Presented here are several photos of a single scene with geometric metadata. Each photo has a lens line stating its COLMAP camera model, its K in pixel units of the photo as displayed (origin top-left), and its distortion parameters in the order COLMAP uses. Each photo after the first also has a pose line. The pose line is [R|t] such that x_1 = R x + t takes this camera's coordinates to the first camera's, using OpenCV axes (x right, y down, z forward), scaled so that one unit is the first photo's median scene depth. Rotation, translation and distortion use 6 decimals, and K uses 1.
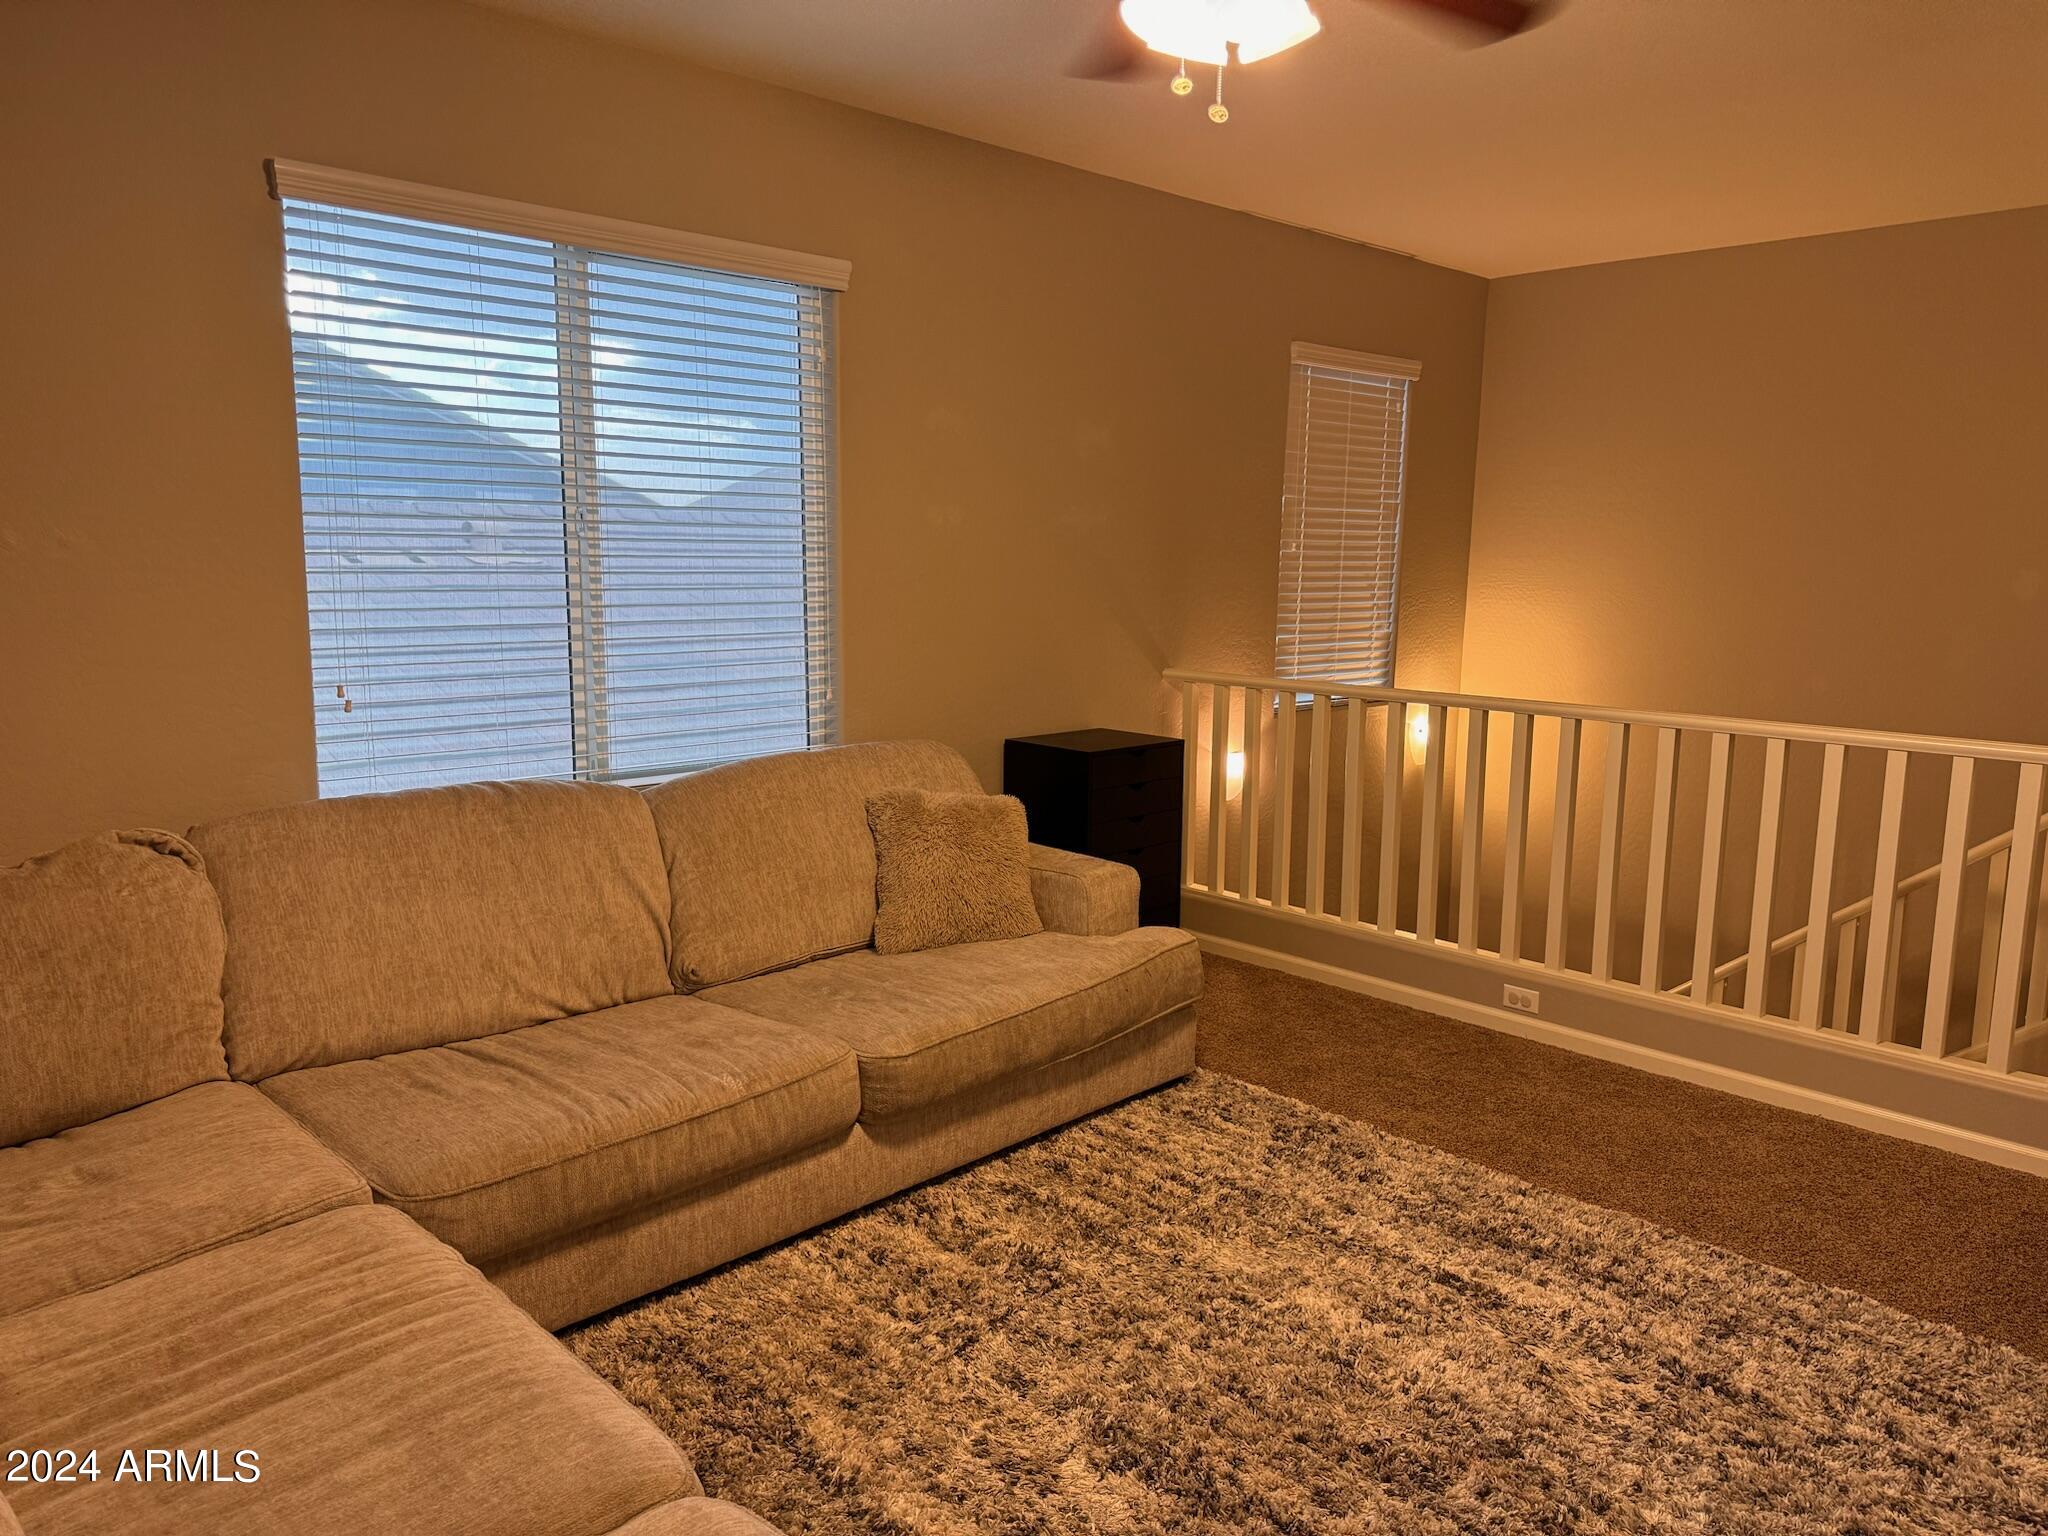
lens RADIAL K [[1445.8, 0, 1030.9], [0, 1445.8, 771.7], [0, 0, 1]] dist [0.068071, -0.075361]
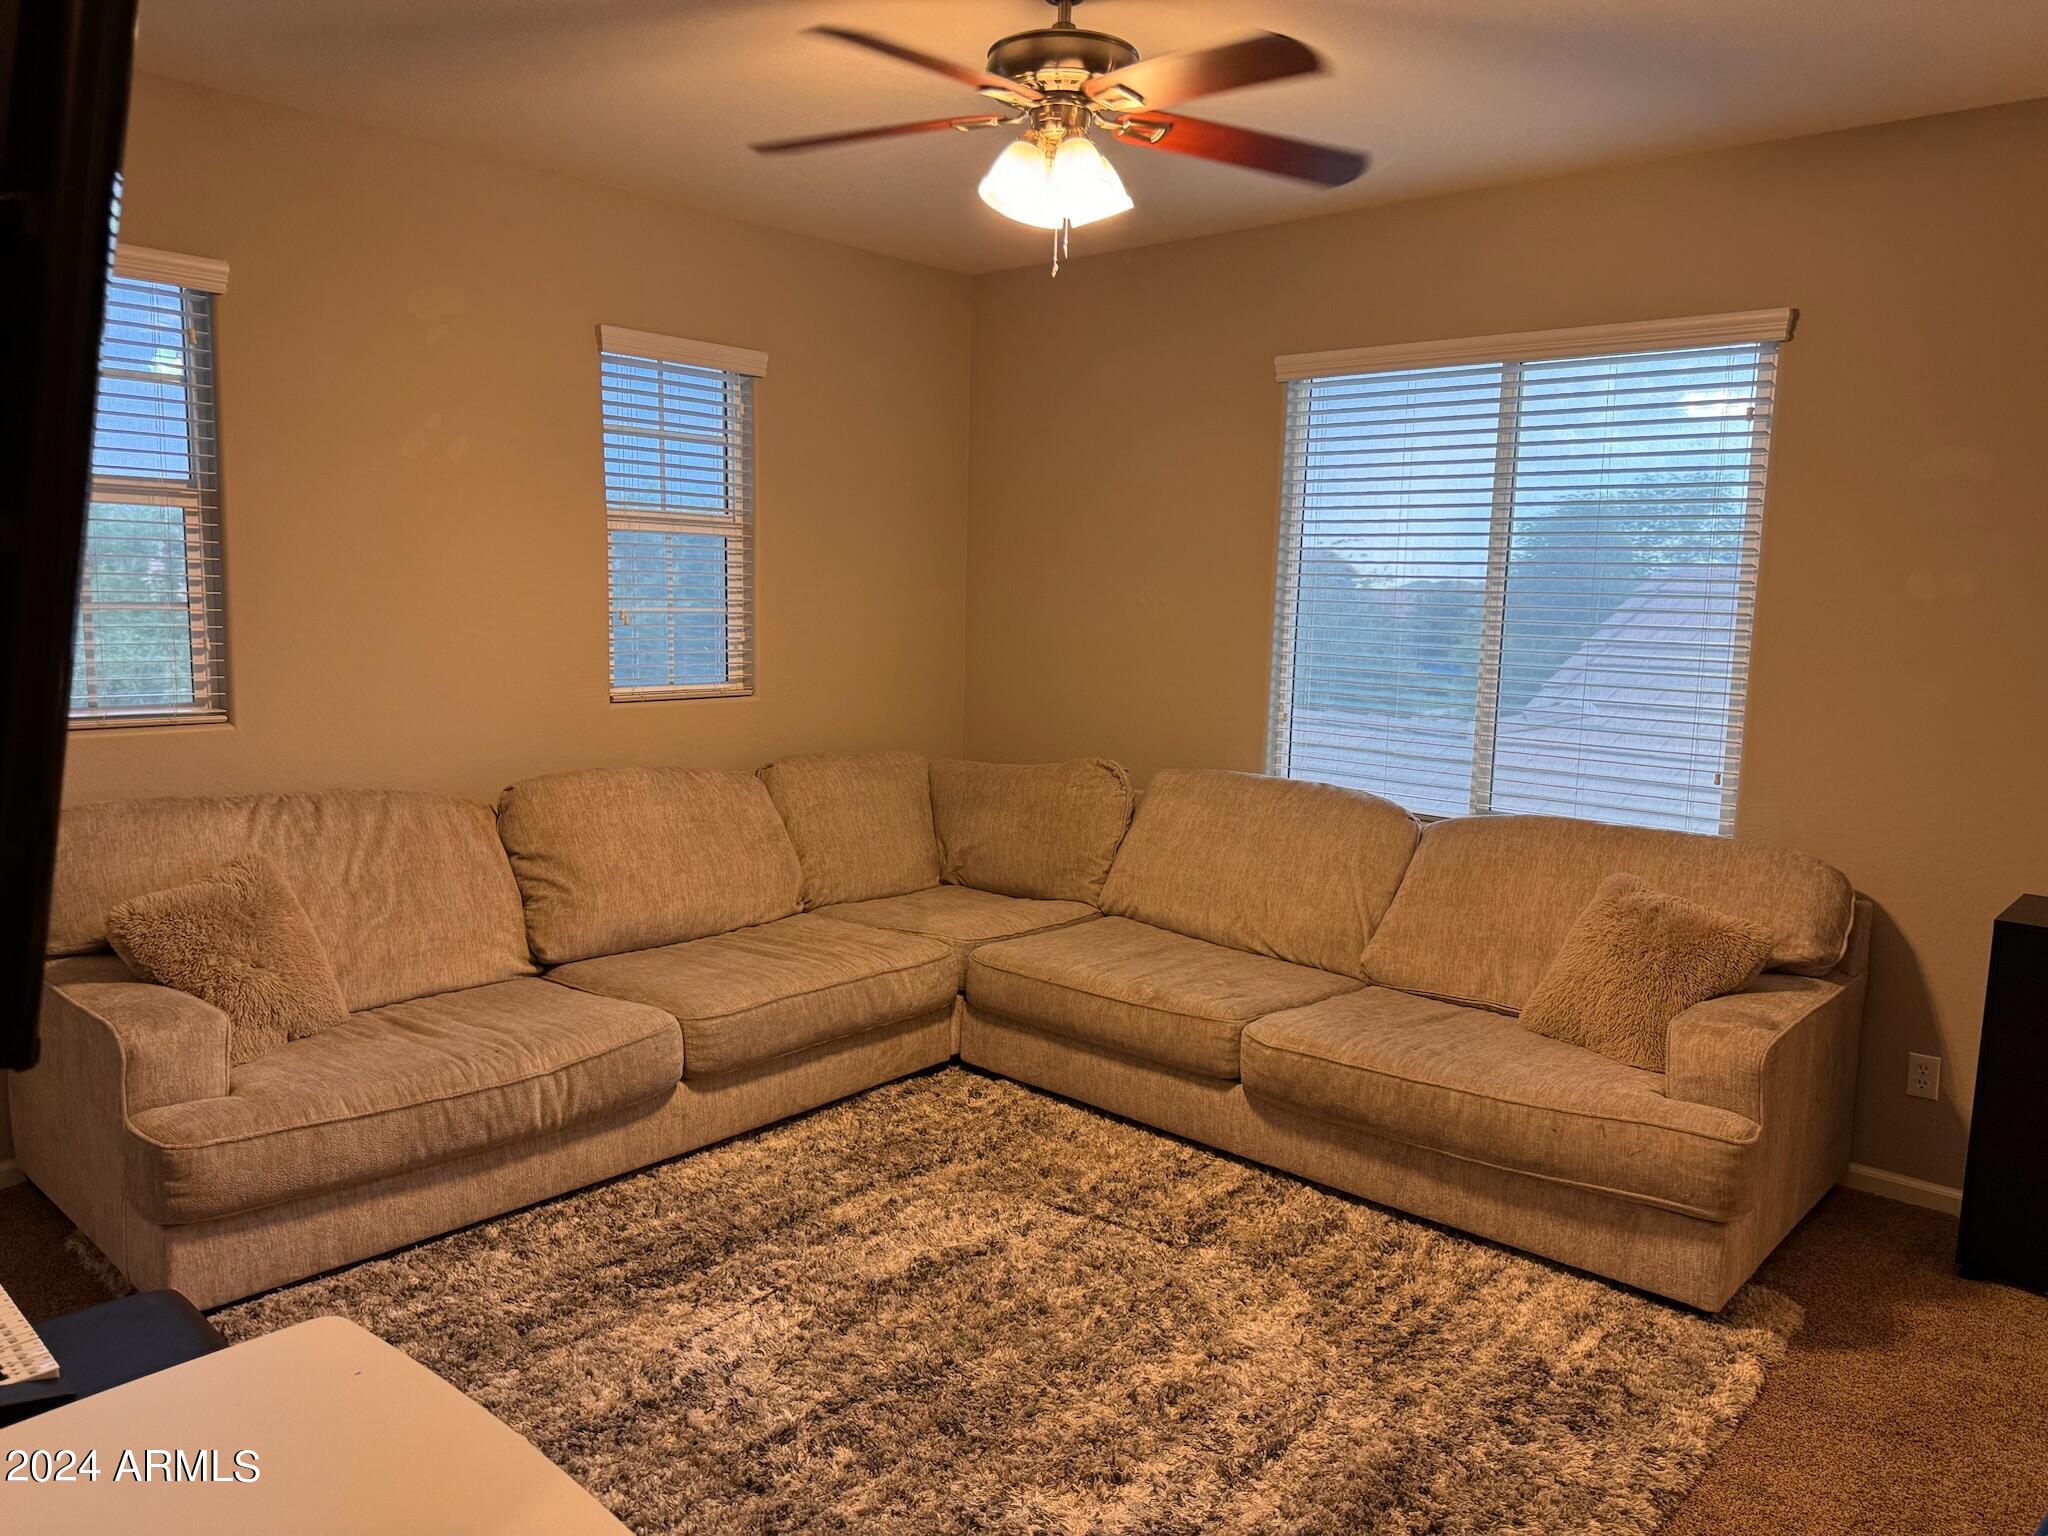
lens RADIAL K [[1445.8, 0, 1031.2], [0, 1445.8, 764.0], [0, 0, 1]] dist [0.068071, -0.075361]
pose [[0.061985, 0.122778, -0.990497, 1.065396], [-0.179990, 0.977509, 0.109905, -0.124148], [0.981714, 0.171467, 0.082690, 0.698709]]
